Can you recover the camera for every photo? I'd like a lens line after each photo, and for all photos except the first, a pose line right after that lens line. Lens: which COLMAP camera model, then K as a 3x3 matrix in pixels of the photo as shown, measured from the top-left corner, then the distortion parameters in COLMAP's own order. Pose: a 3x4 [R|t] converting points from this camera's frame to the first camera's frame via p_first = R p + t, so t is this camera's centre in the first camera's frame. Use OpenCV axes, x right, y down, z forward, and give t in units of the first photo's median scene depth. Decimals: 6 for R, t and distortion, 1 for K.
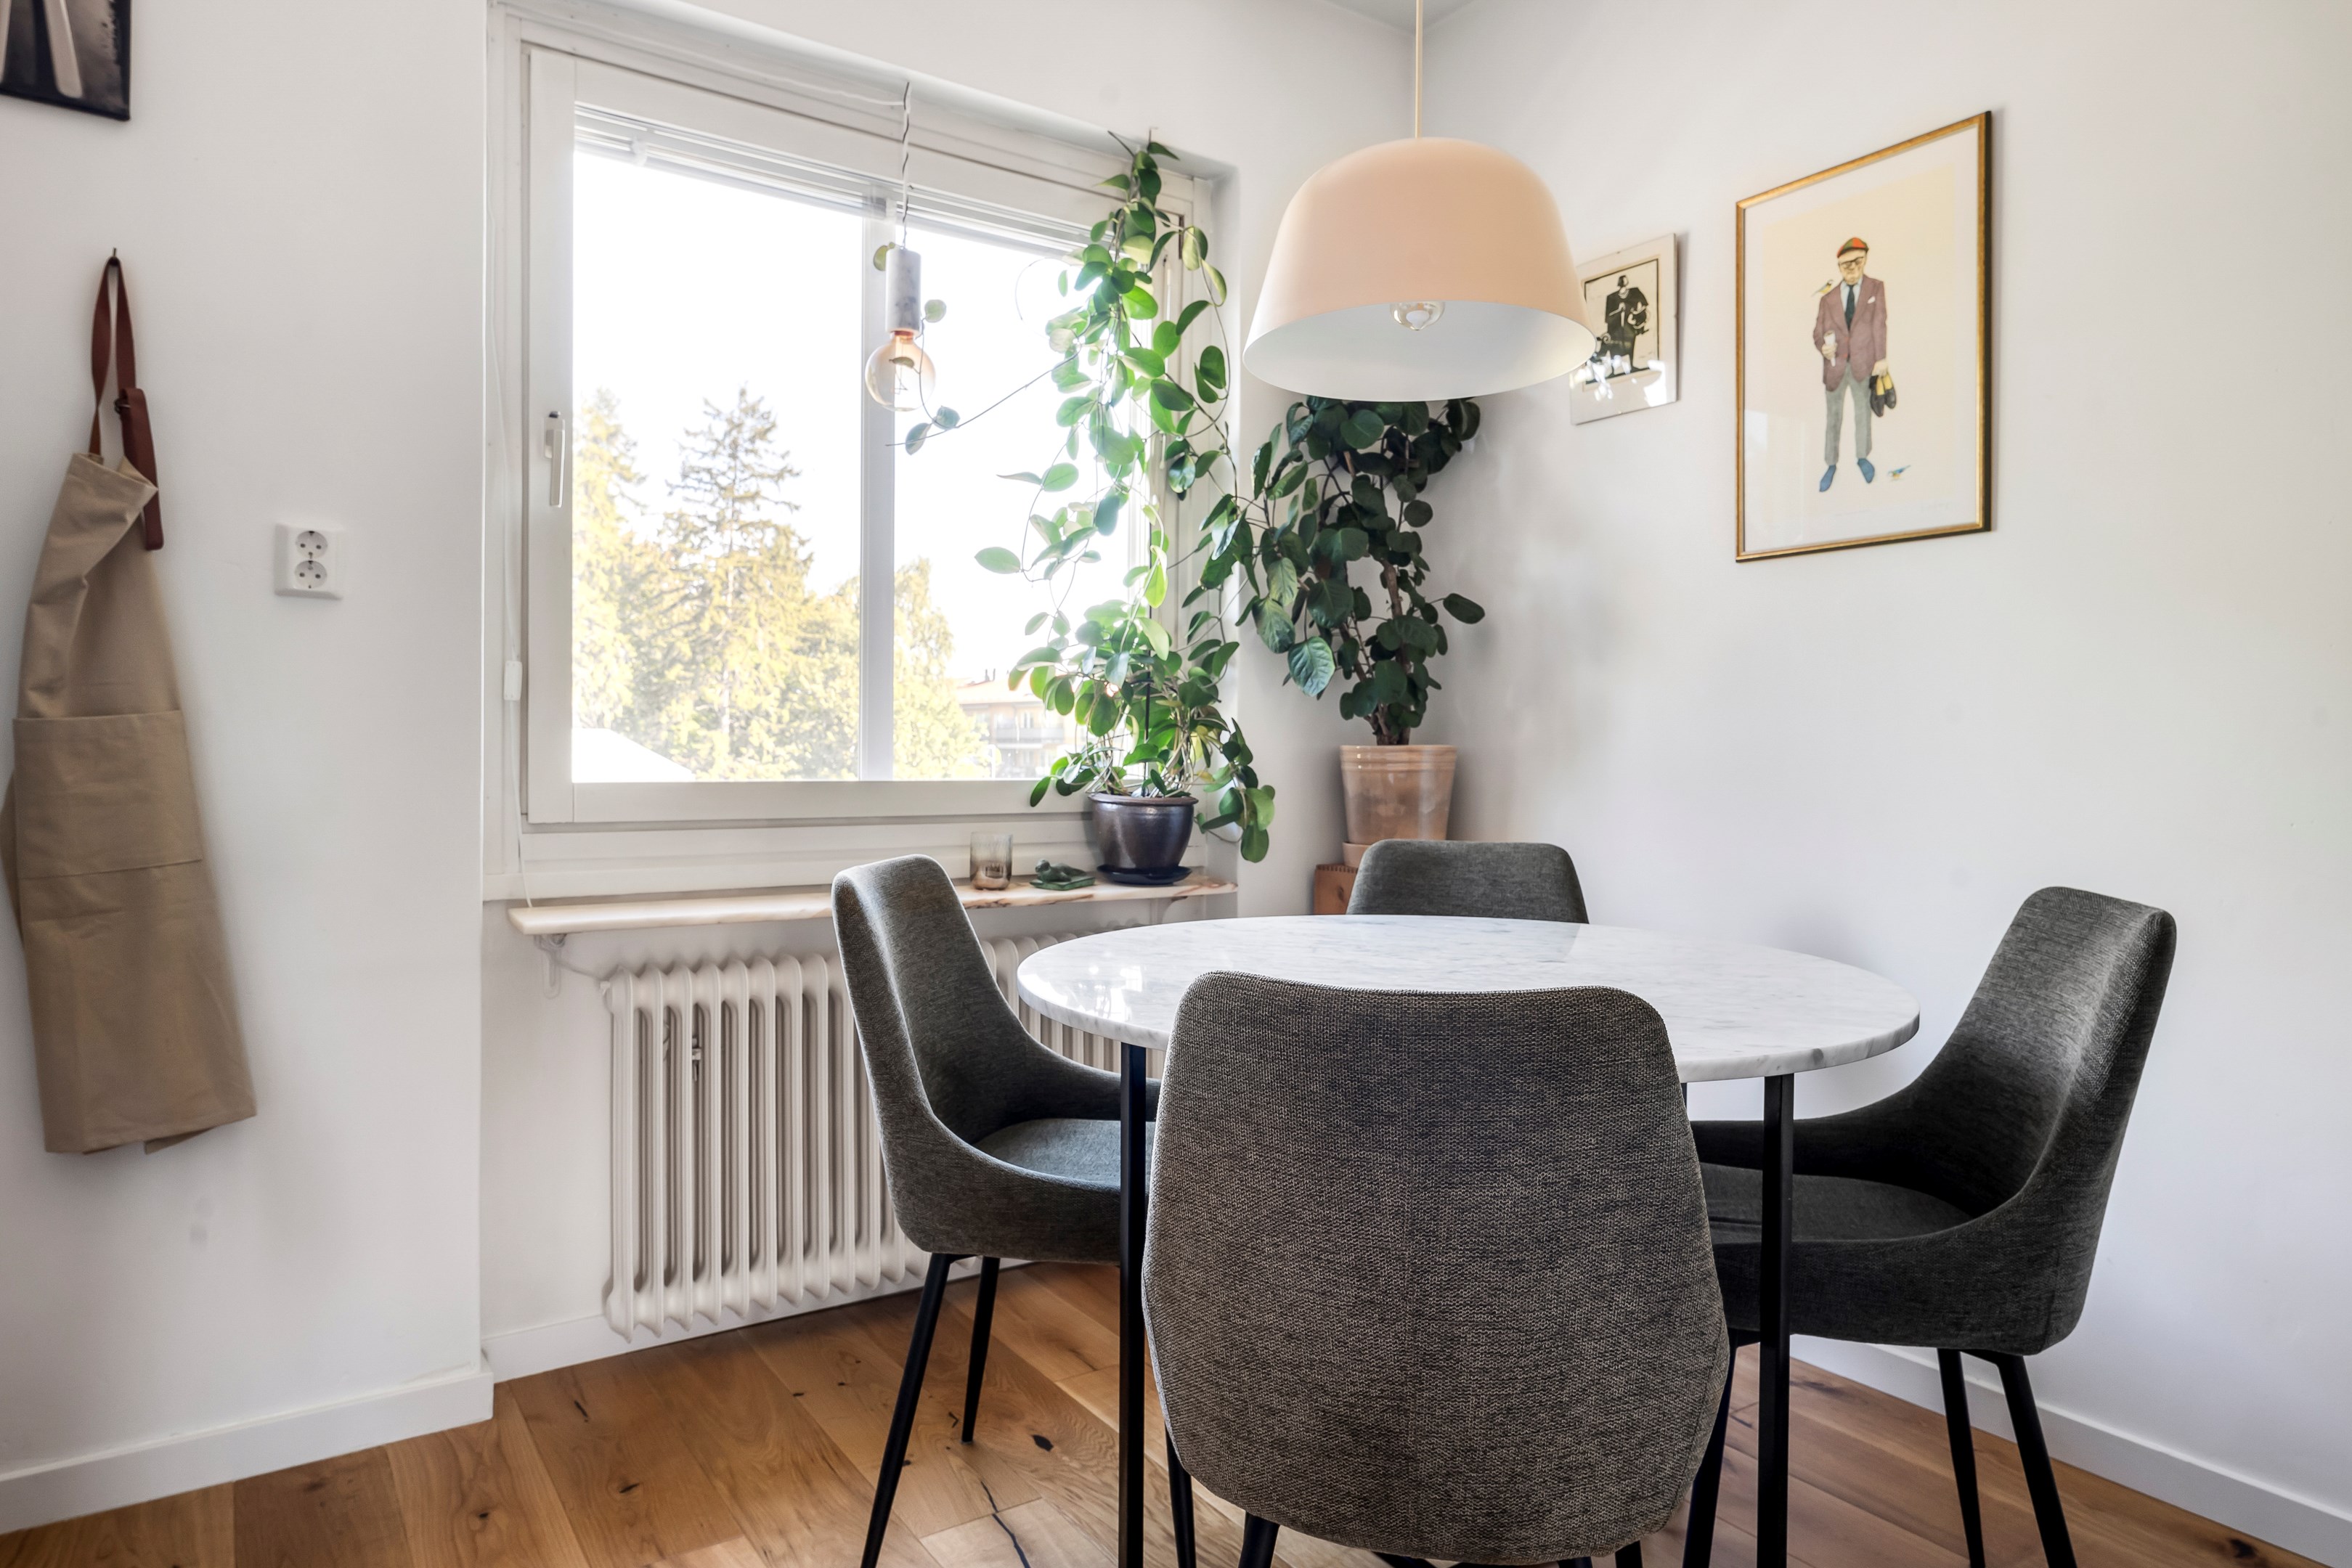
lens RADIAL K [[1367.6, 0, 1164.2], [0, 1367.6, 765.1], [0, 0, 1]] dist [-0.000658, 0.000236]
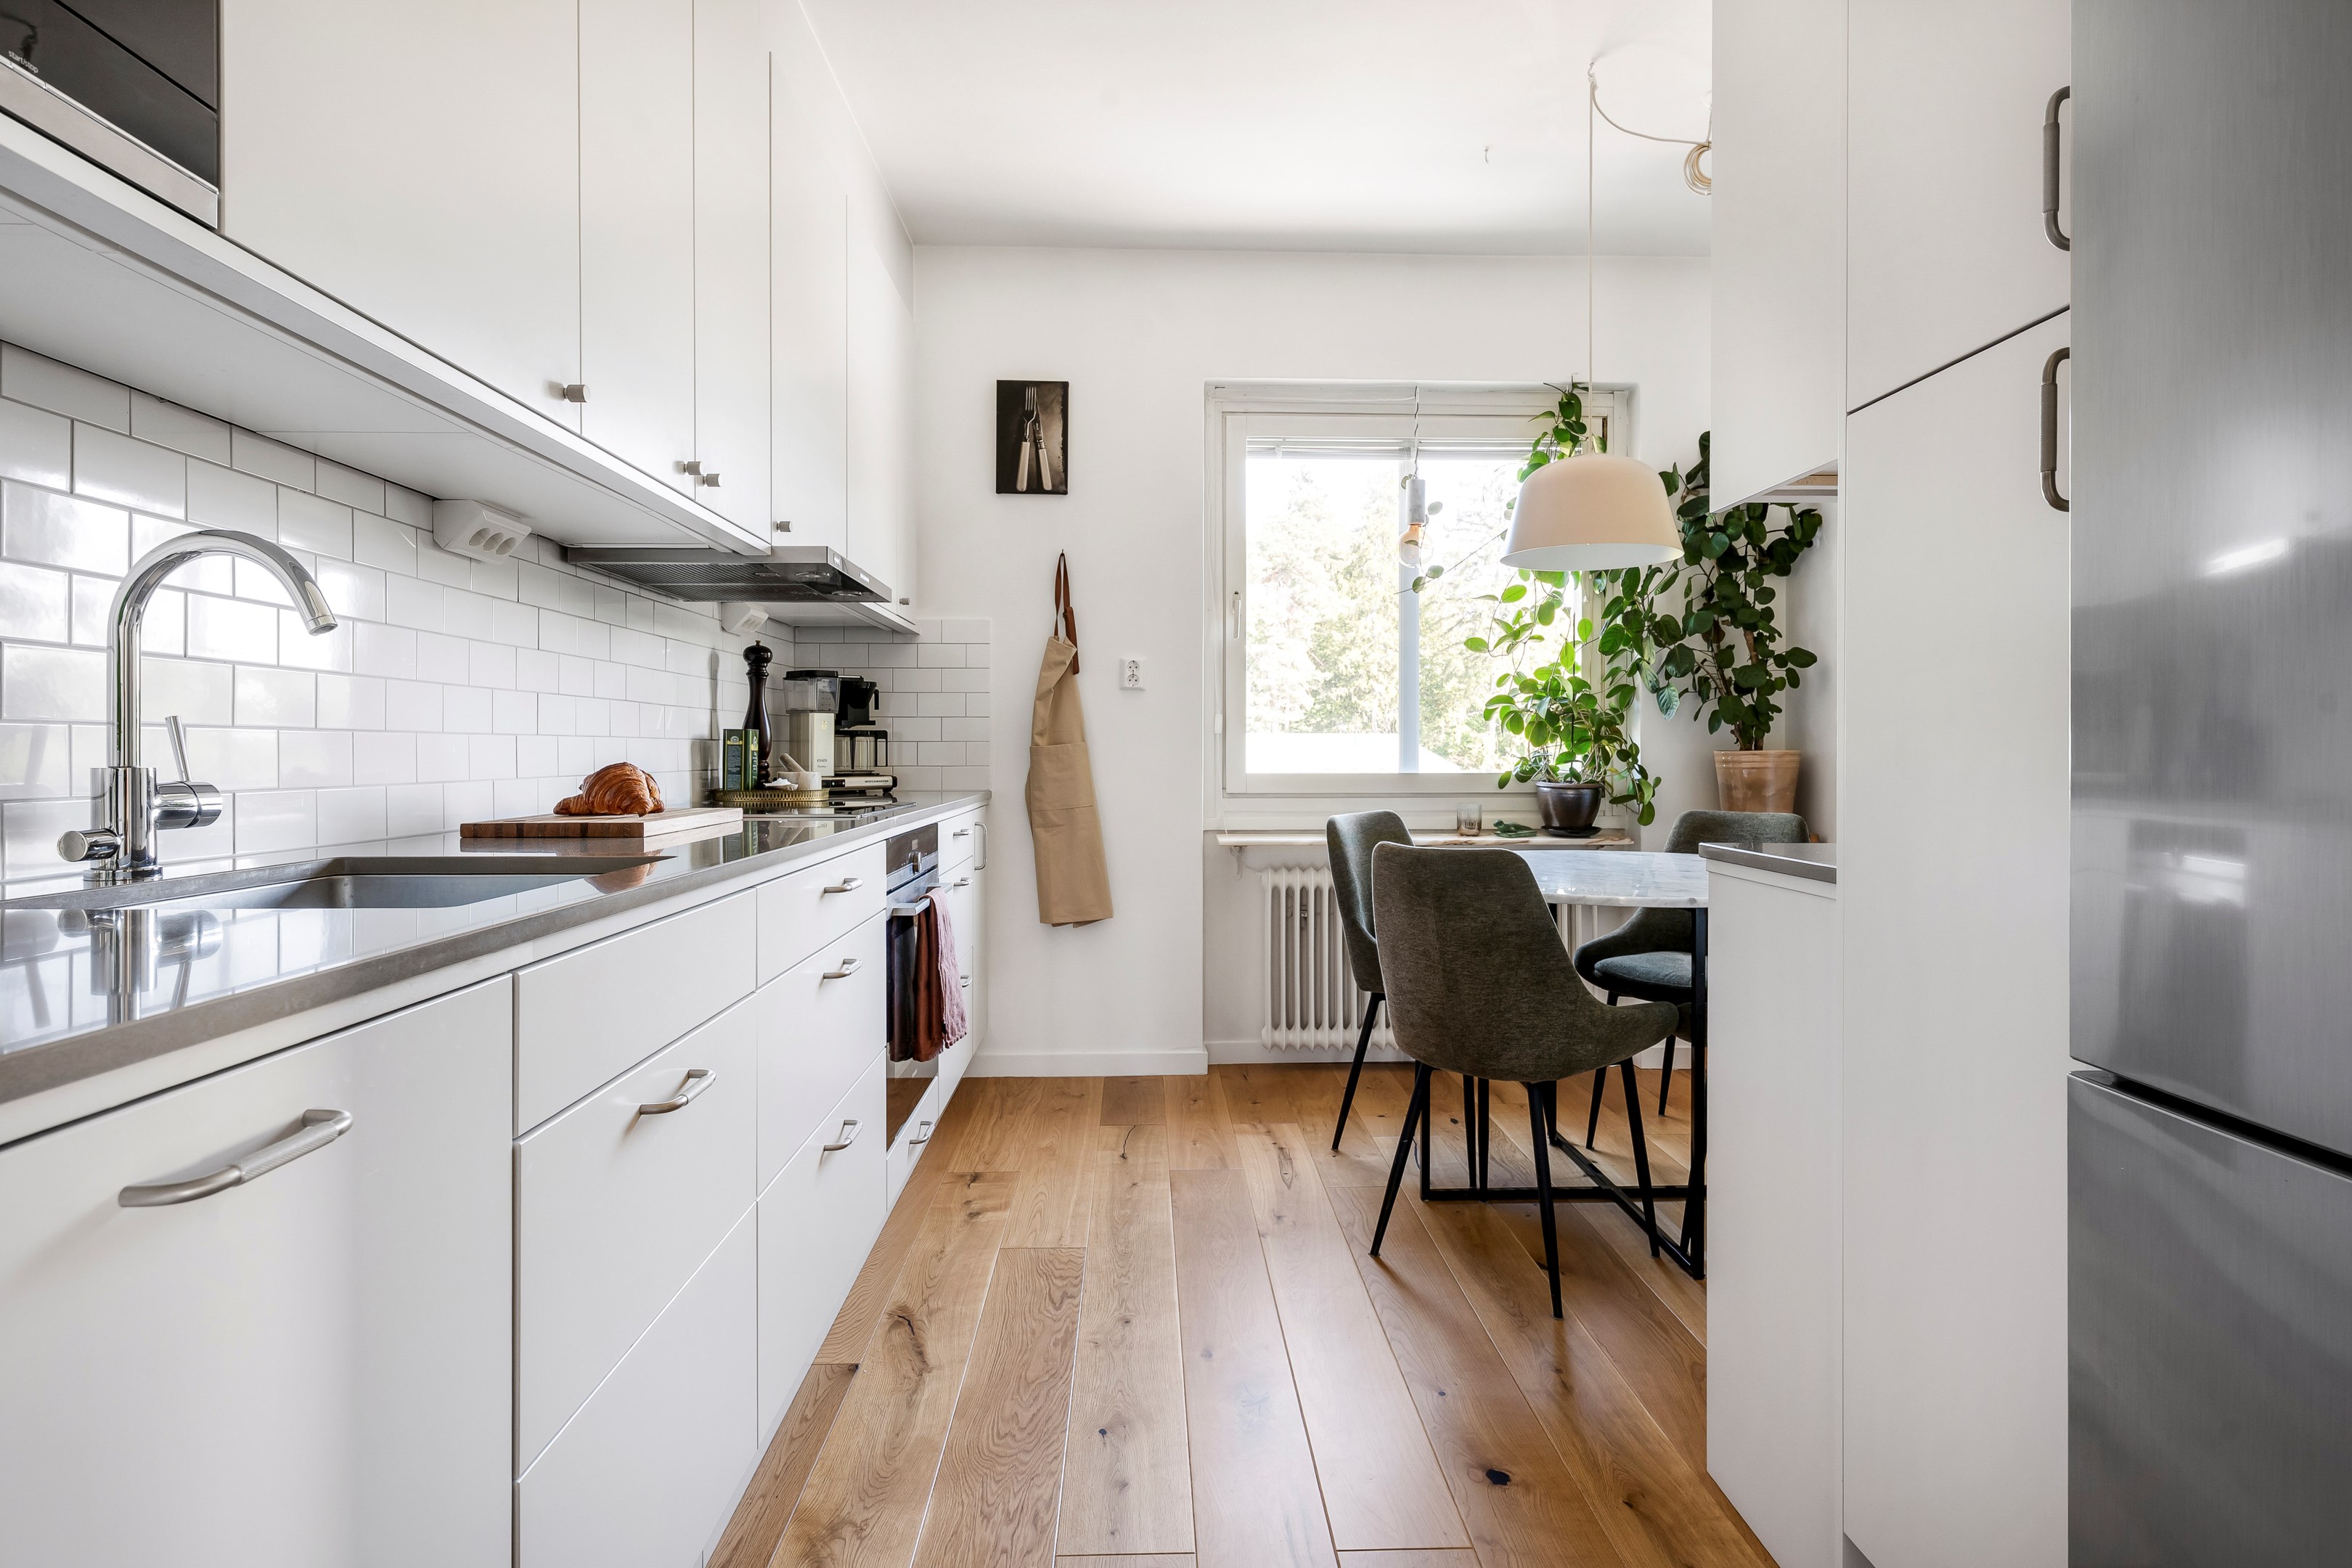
lens RADIAL K [[1380.9, 0, 1302.1], [0, 1380.9, 767.6], [0, 0, 1]] dist [-0.001599, 0.001966]
pose [[0.879474, 0.000910, -0.475945, 0.499739], [0.001411, 0.999989, 0.004519, -0.004163], [0.475944, -0.004646, 0.879463, -0.616781]]
